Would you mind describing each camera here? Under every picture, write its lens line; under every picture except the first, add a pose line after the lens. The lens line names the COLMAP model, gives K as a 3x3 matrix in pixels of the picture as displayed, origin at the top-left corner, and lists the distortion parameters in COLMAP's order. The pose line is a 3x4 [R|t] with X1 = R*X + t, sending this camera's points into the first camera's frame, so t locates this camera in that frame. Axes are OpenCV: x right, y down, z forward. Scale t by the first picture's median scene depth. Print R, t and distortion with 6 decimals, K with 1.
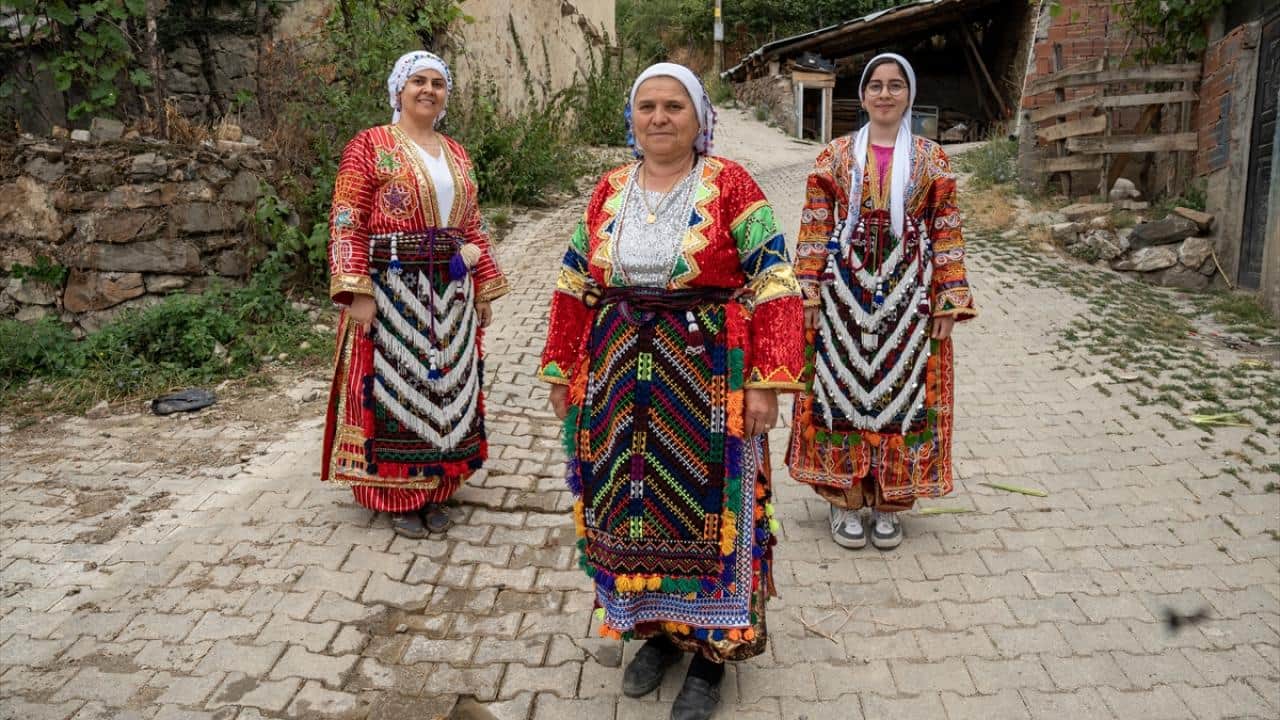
lens RADIAL K [[955.2, 0, 640.0], [0, 955.2, 360.0], [0, 0, 1]] dist [-0.000646, -0.000005]
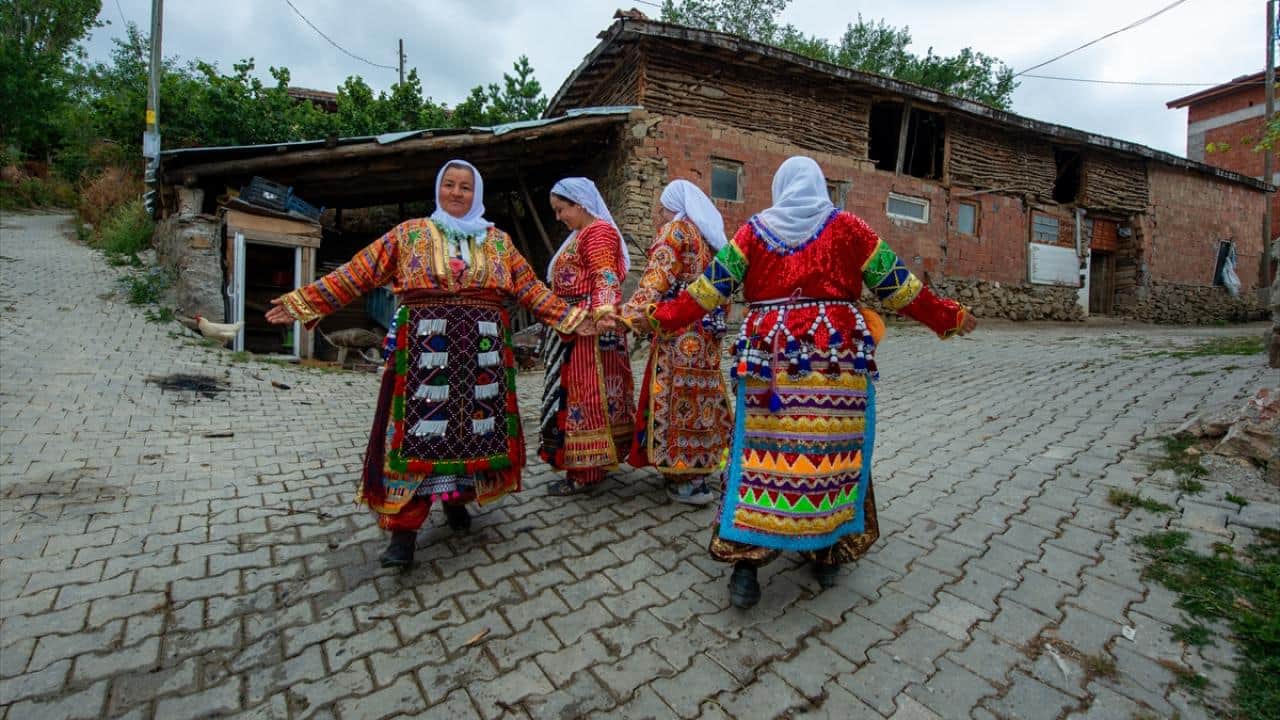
lens RADIAL K [[955.2, 0, 640.0], [0, 955.2, 360.0], [0, 0, 1]] dist [-0.000646, -0.000005]
pose [[0.895156, 0.032600, 0.444560, 0.130900], [0.041146, 0.987021, -0.155229, -0.134070], [-0.443851, 0.157246, 0.882196, 0.461034]]
